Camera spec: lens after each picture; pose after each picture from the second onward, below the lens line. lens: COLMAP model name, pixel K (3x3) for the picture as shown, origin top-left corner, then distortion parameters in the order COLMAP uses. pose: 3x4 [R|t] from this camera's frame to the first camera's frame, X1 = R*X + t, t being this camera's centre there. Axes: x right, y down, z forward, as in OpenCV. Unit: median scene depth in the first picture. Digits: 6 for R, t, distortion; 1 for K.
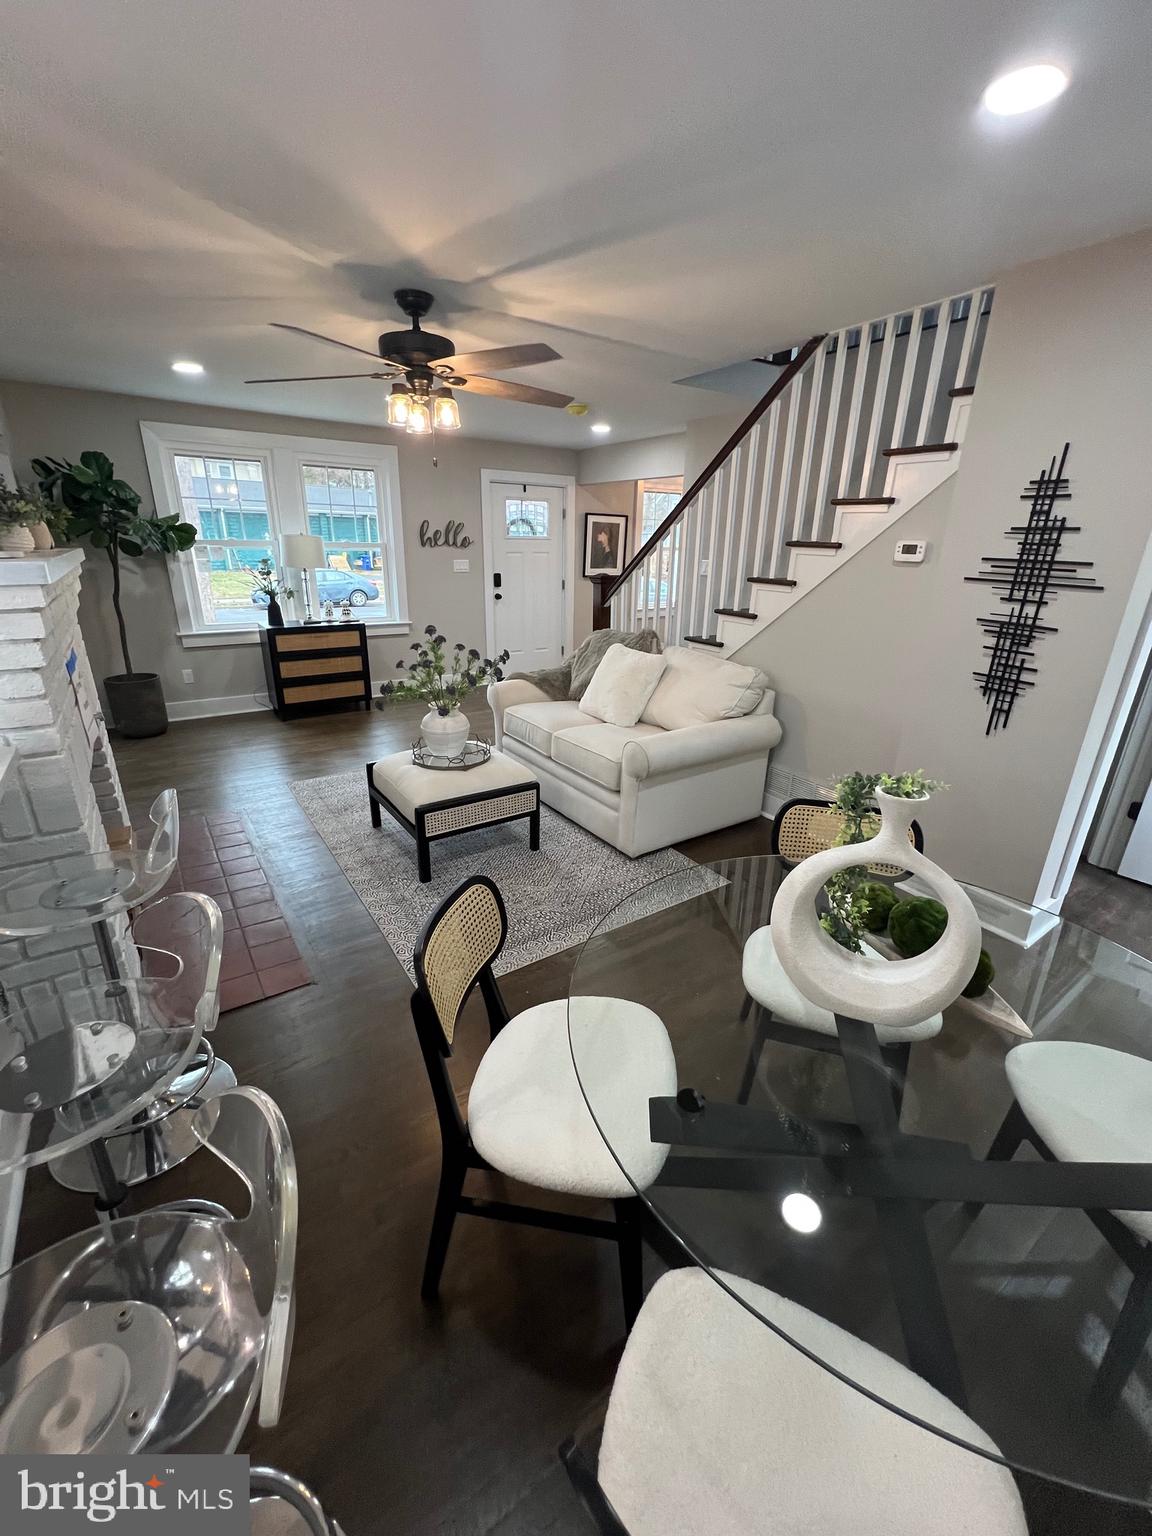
lens RADIAL K [[617.1, 0, 572.3], [0, 617.1, 768.2], [0, 0, 1]] dist [-0.000613, 0.000374]
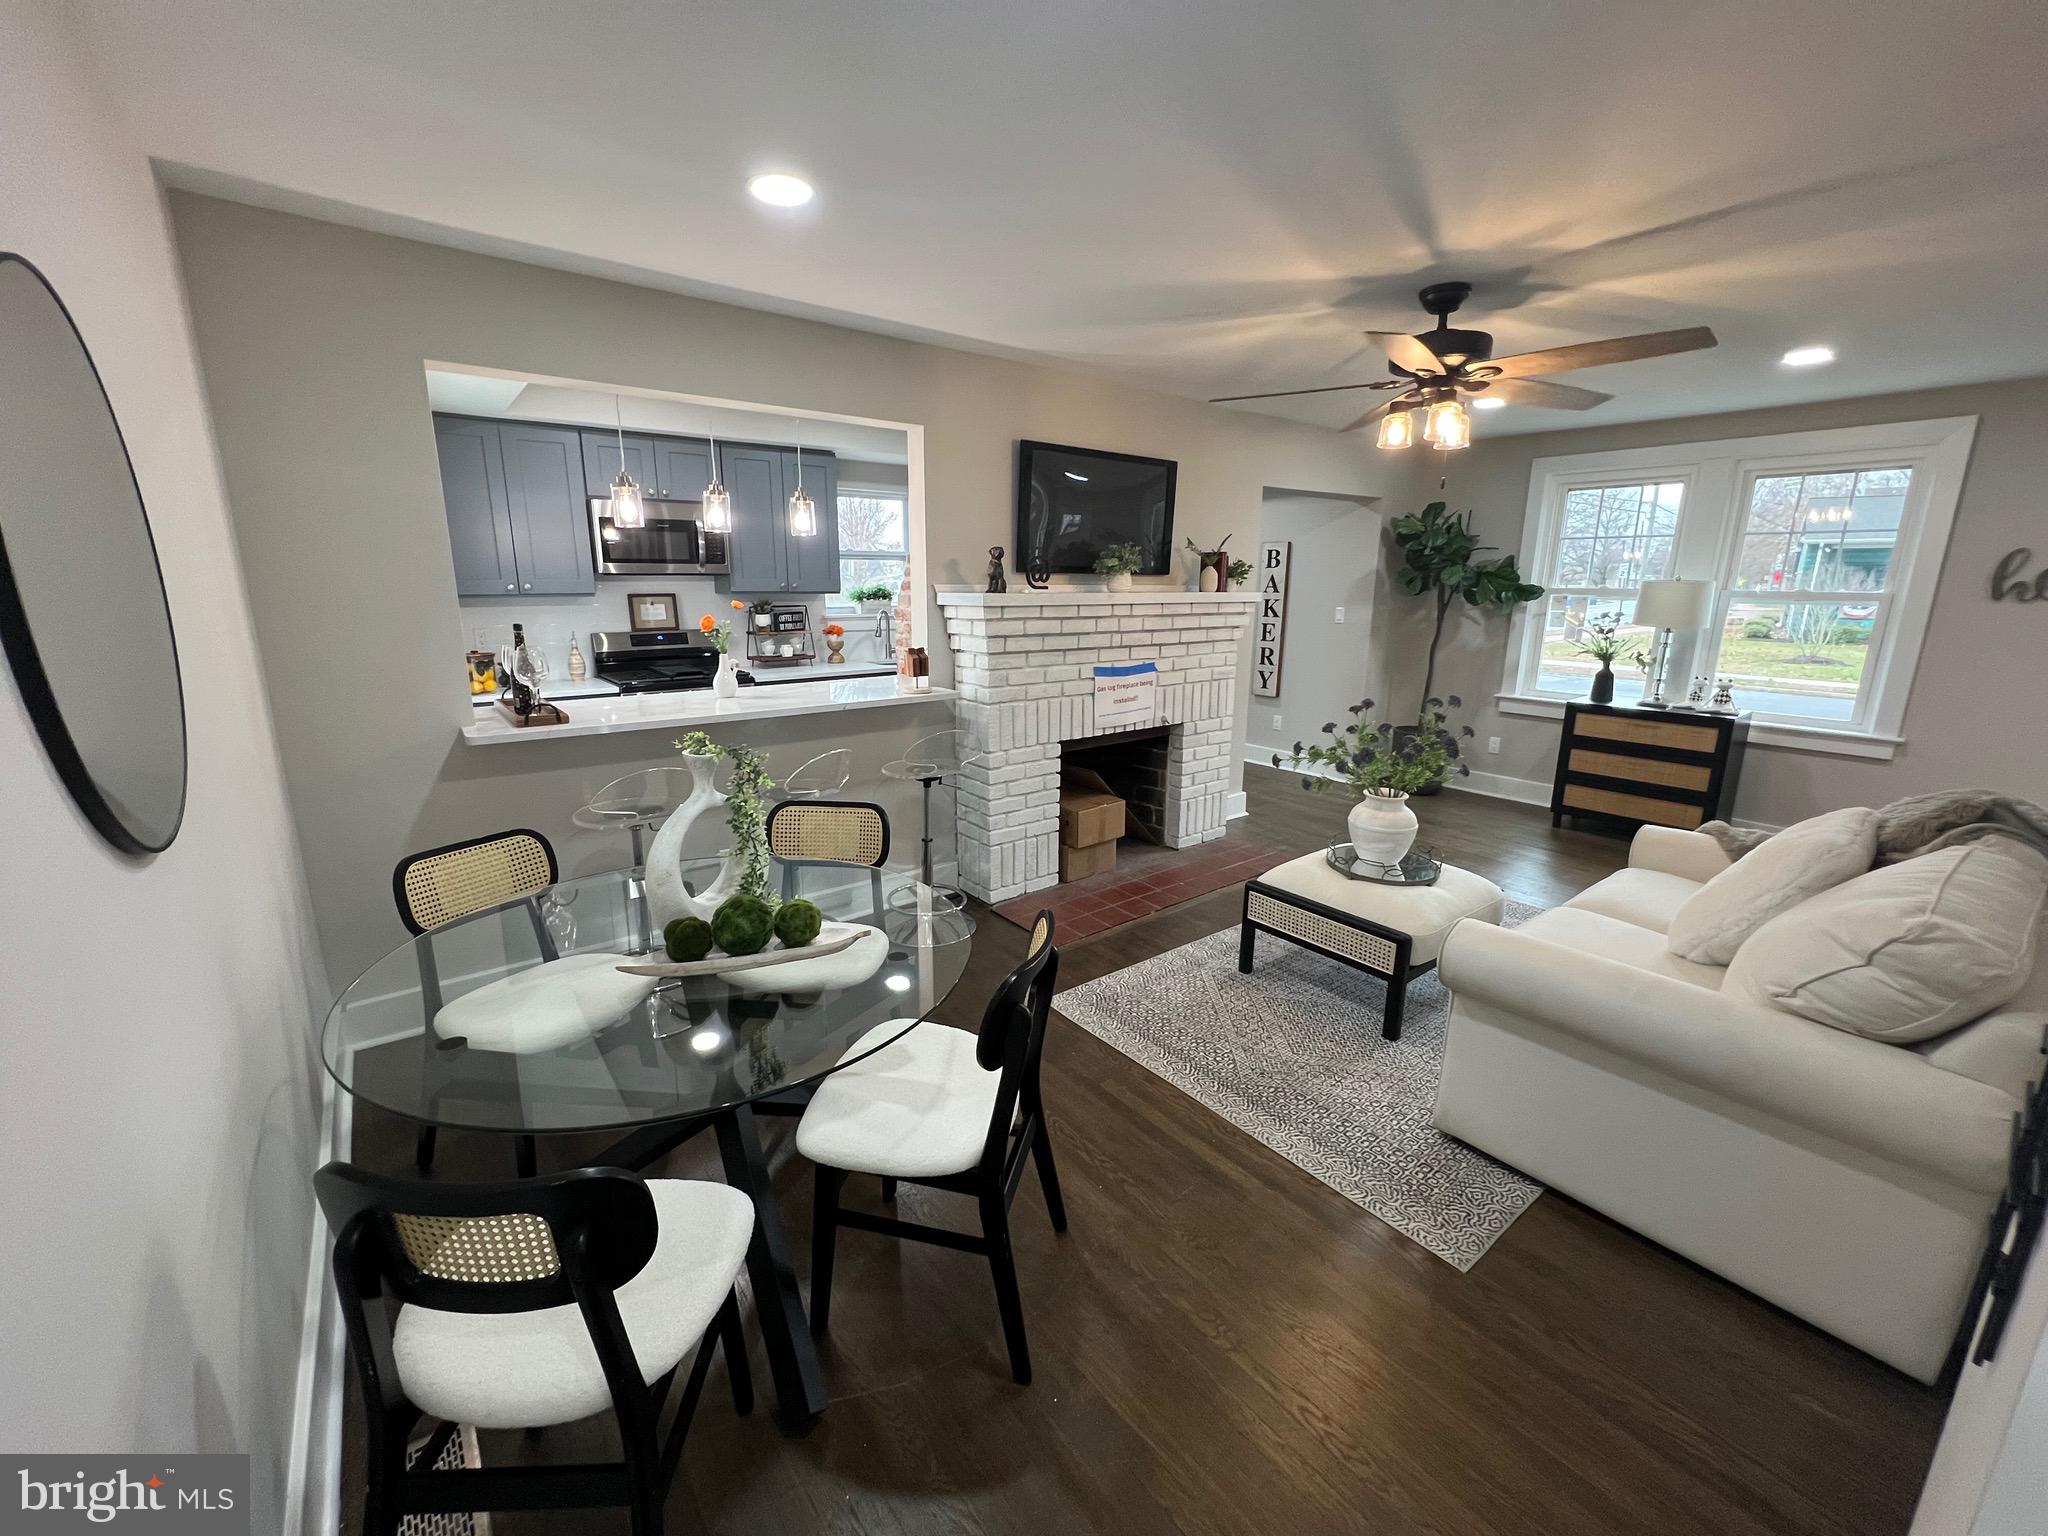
lens RADIAL K [[819.4, 0, 1021.6], [0, 819.4, 768.4], [0, 0, 1]] dist [-0.000715, 0.000060]
pose [[0.060940, 0.207326, -0.976372, 0.840698], [-0.350031, 0.920509, 0.173616, -0.172362], [0.934754, 0.331180, 0.128666, 0.524140]]
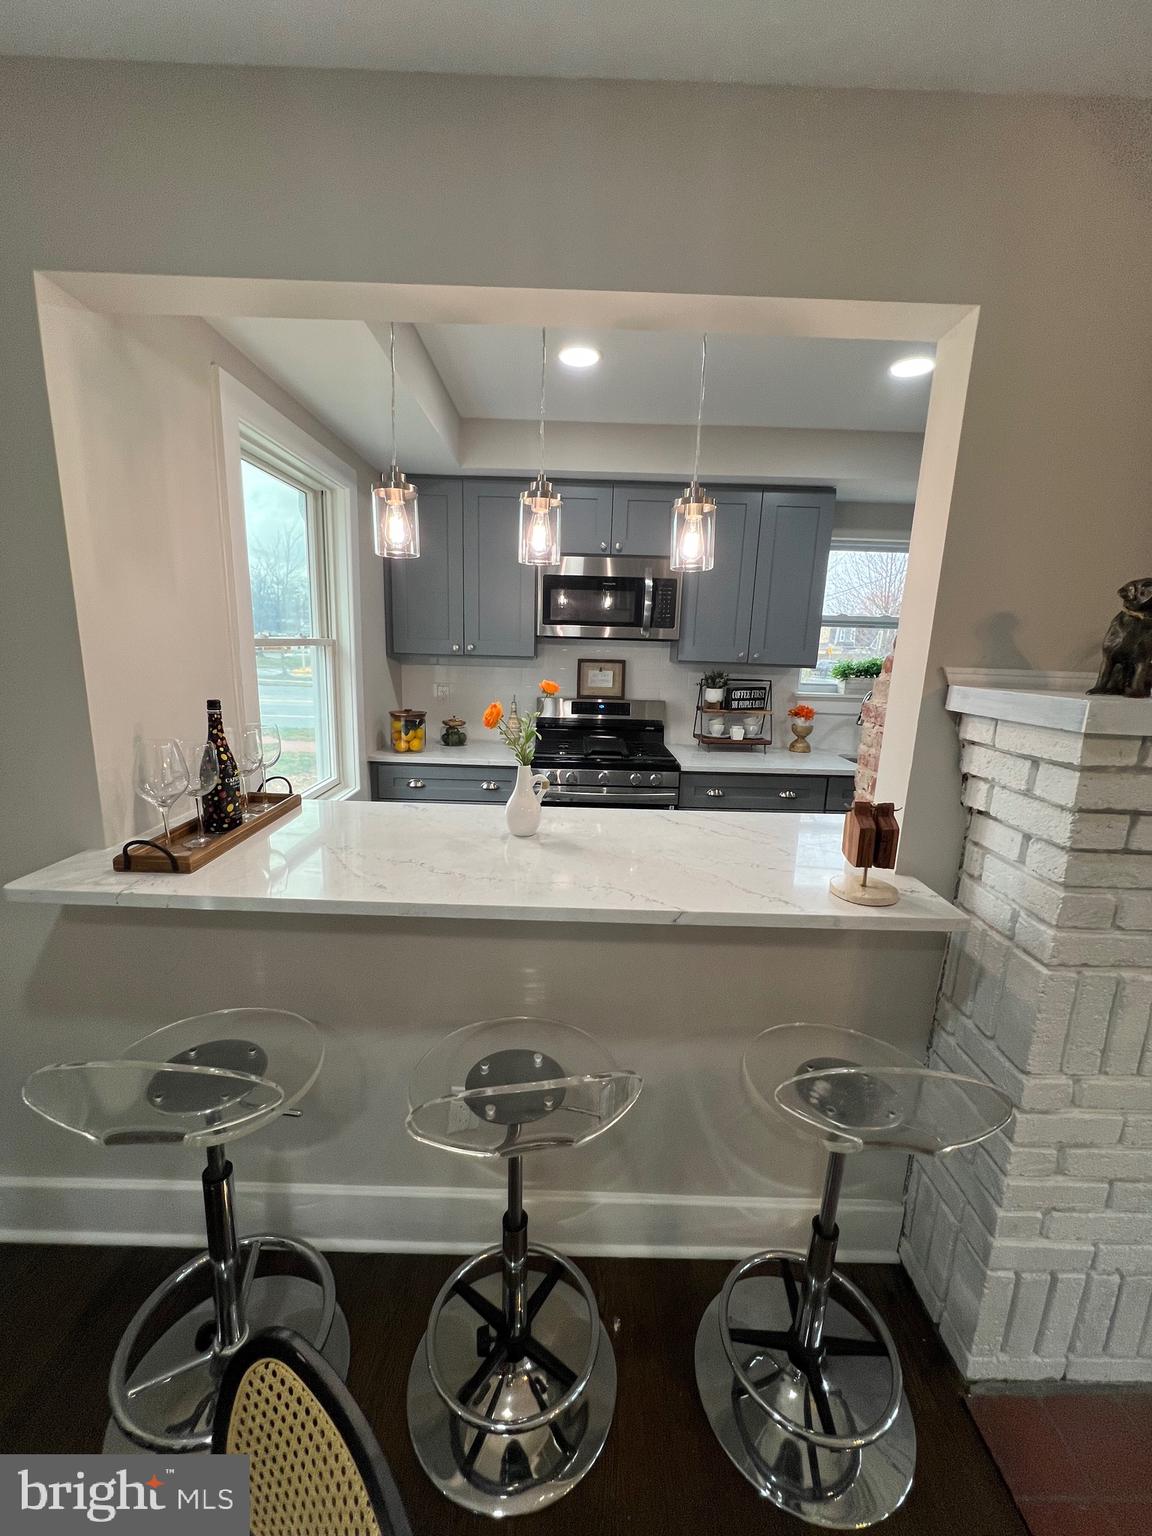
lens RADIAL K [[617.1, 0, 572.3], [0, 617.1, 768.2], [0, 0, 1]] dist [-0.000613, 0.000374]
pose [[-0.563493, 0.132156, -0.815482, -0.009089], [-0.326351, 0.871223, 0.366696, -0.179151], [0.758927, 0.472764, -0.447799, 0.493181]]
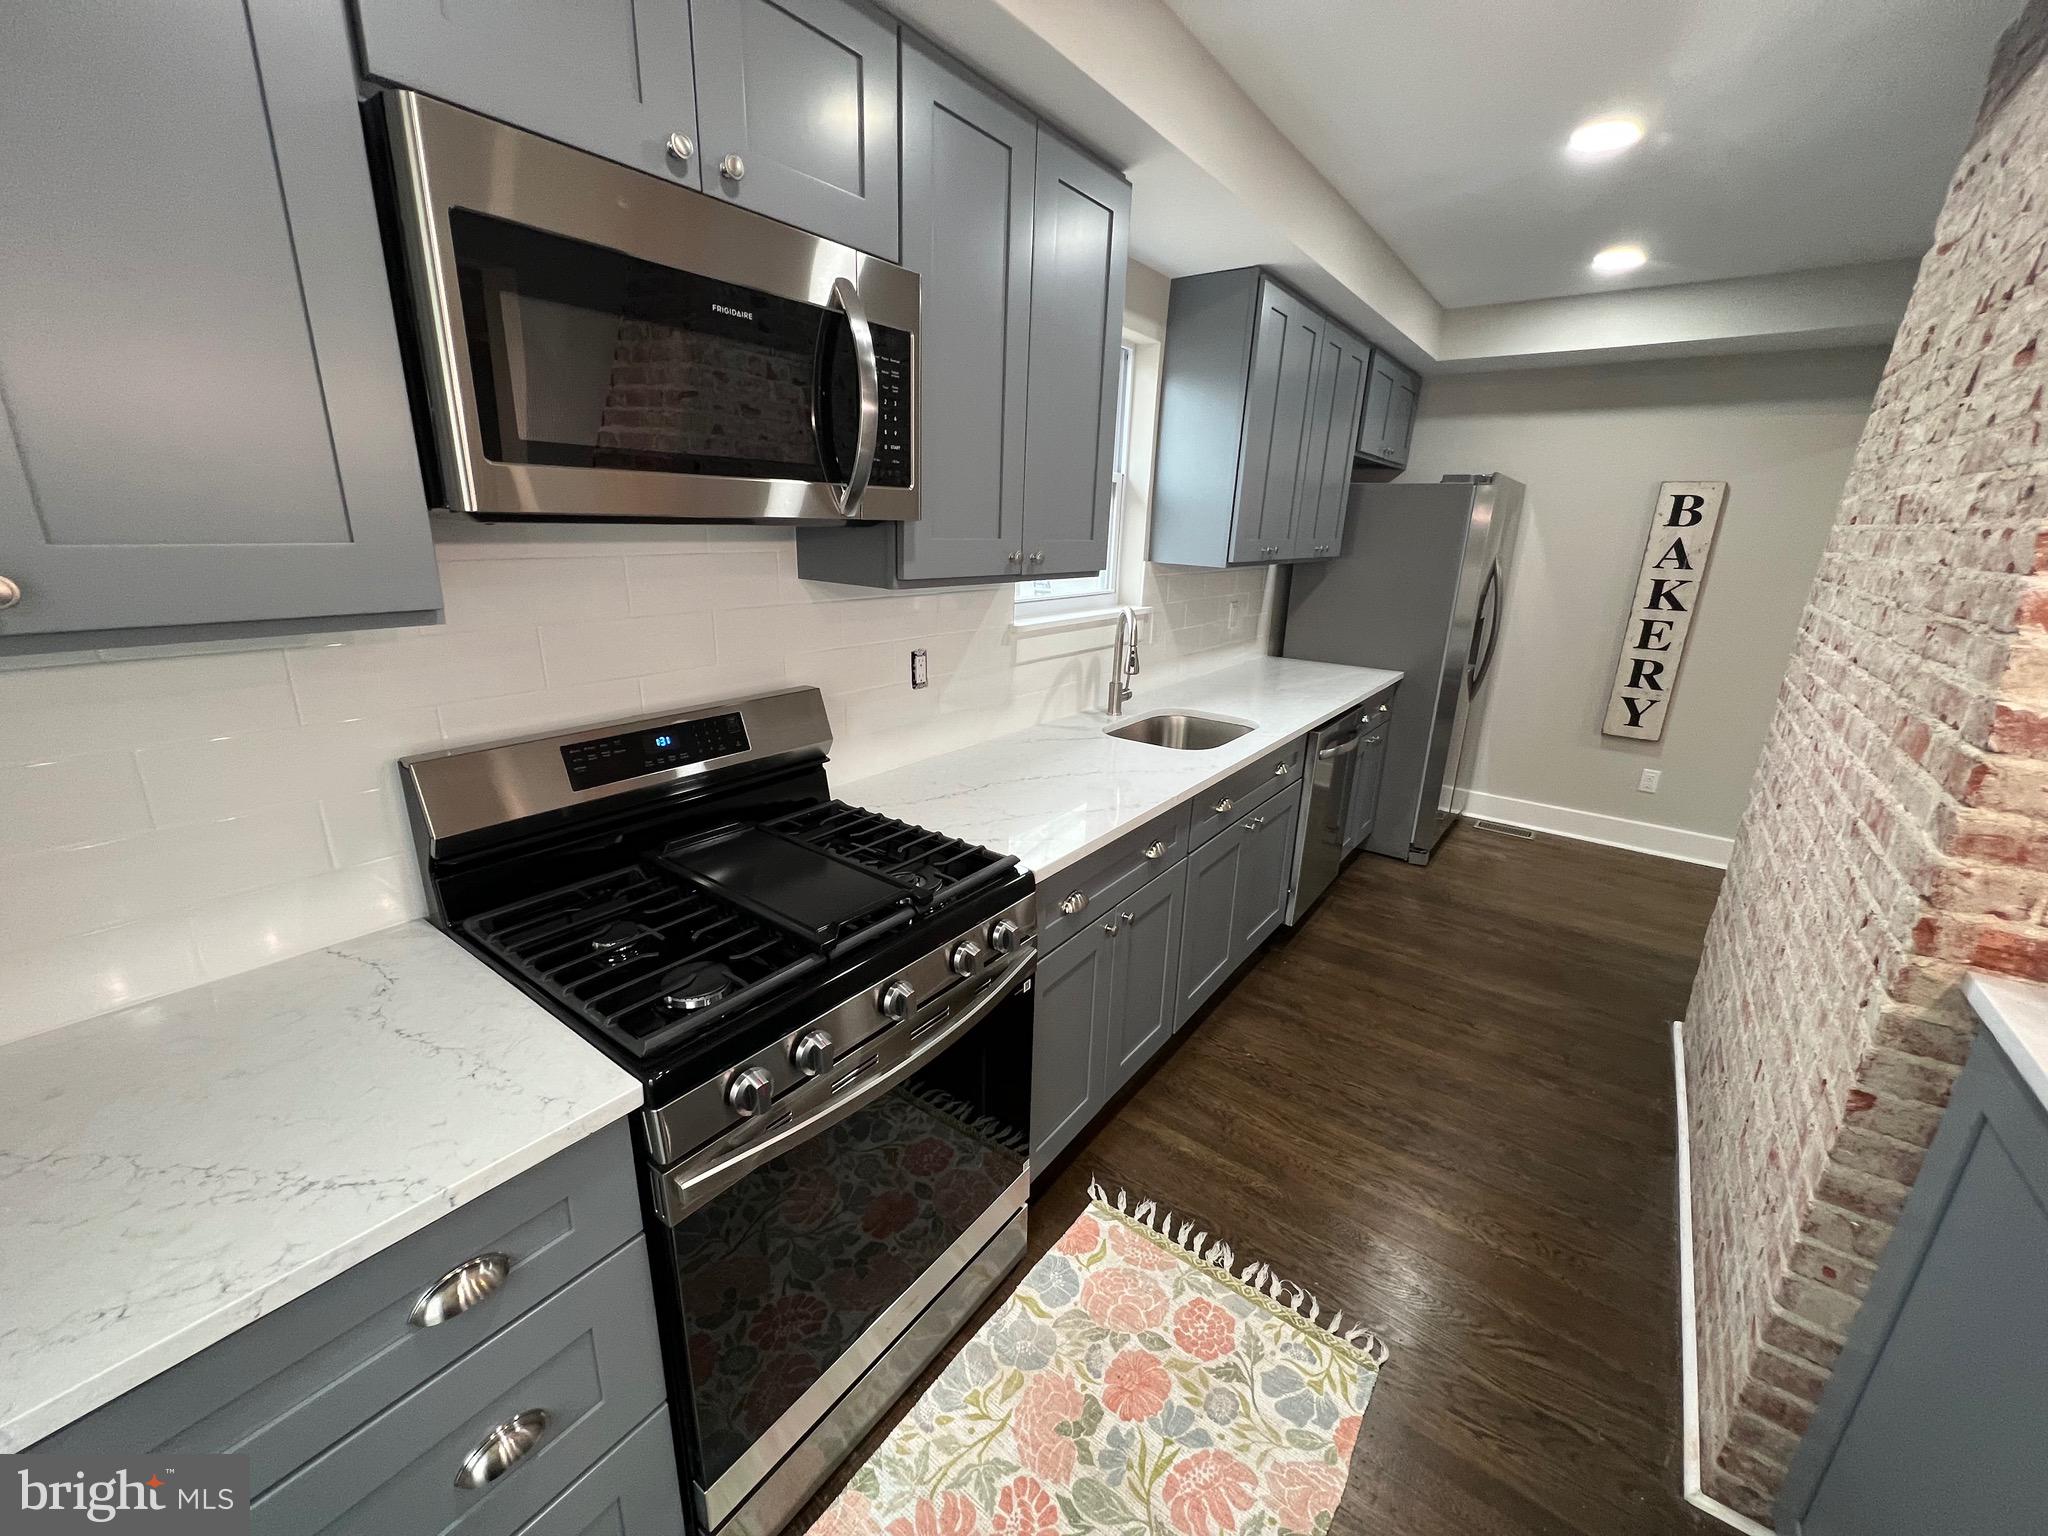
lens RADIAL K [[819.1, 0, 1028.2], [0, 819.1, 775.3], [0, 0, 1]] dist [-0.000357, 0.000120]
pose [[0.329659, 0.270833, -0.904419, -0.573698], [-0.349132, 0.925031, 0.149747, 0.029208], [0.877173, 0.266397, 0.399501, -0.126507]]
